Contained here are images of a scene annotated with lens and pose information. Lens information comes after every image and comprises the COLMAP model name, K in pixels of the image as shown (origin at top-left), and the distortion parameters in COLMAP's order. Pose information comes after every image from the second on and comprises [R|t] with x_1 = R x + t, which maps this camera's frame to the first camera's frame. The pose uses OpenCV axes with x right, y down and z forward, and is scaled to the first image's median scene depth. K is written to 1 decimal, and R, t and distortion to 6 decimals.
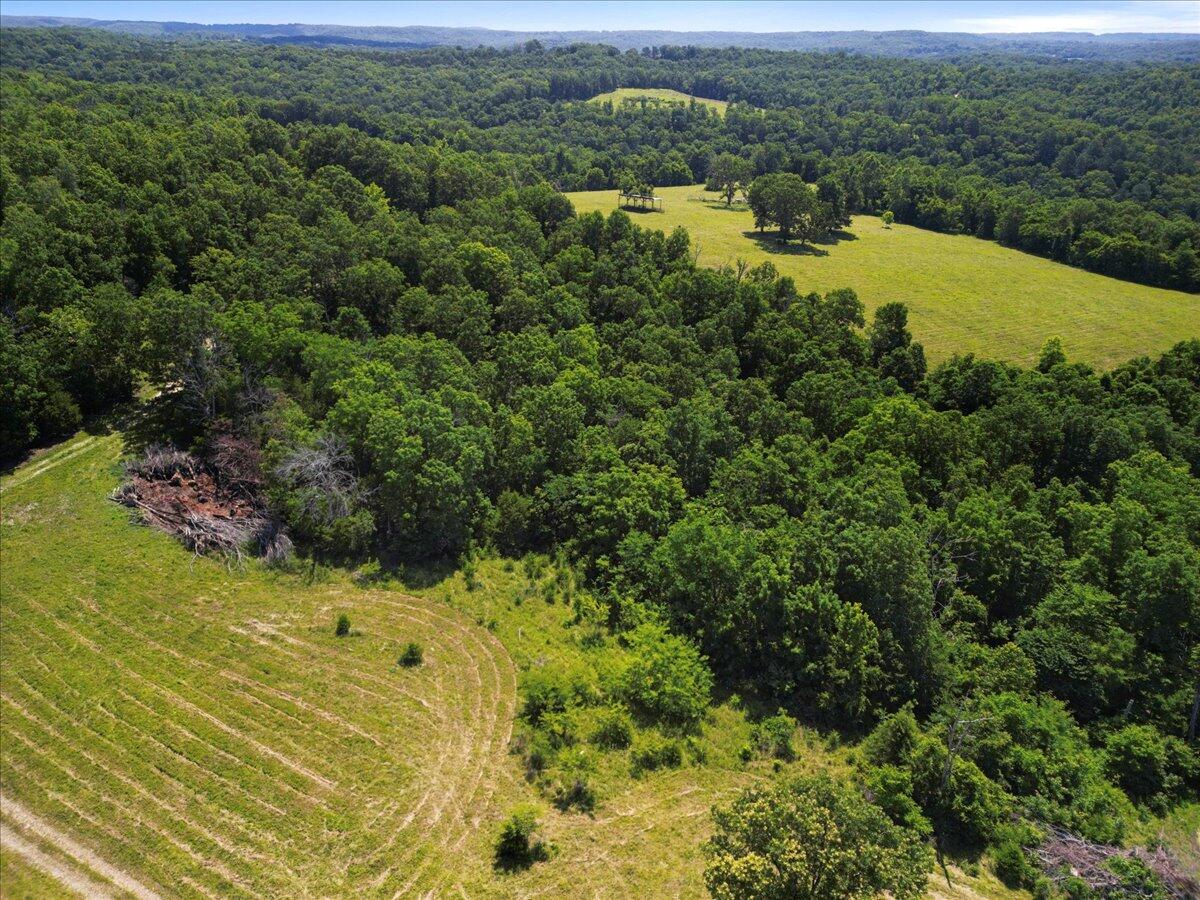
lens RADIAL K [[838.5, 0, 598.2], [0, 838.5, 451.0], [0, 0, 1]] dist [0.051328, -0.037895]
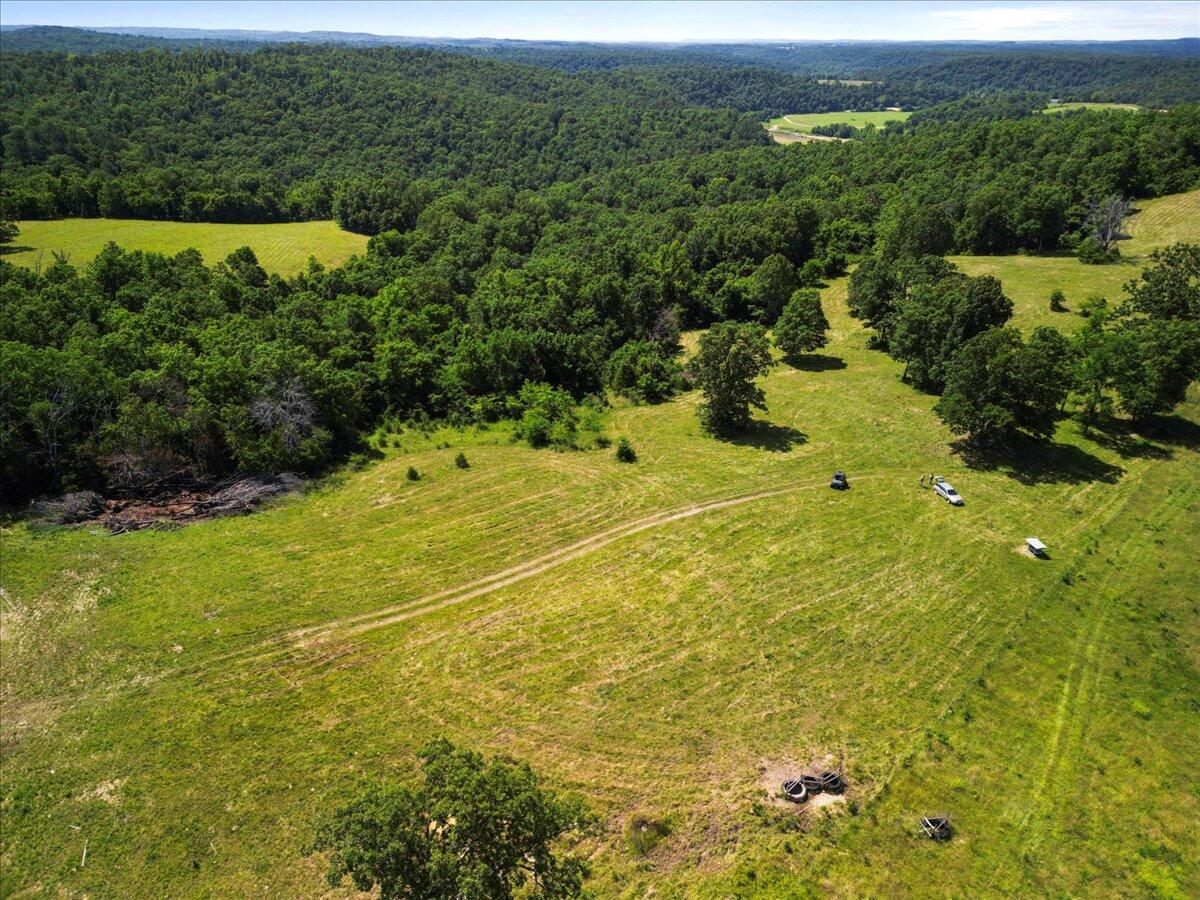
lens RADIAL K [[838.5, 0, 606.0], [0, 838.5, 443.4], [0, 0, 1]] dist [0.051328, -0.037895]
pose [[0.337314, -0.406356, 0.849173, -0.524807], [0.404303, 0.877146, 0.259141, -0.025108], [-0.850152, 0.255911, 0.460165, 0.042622]]
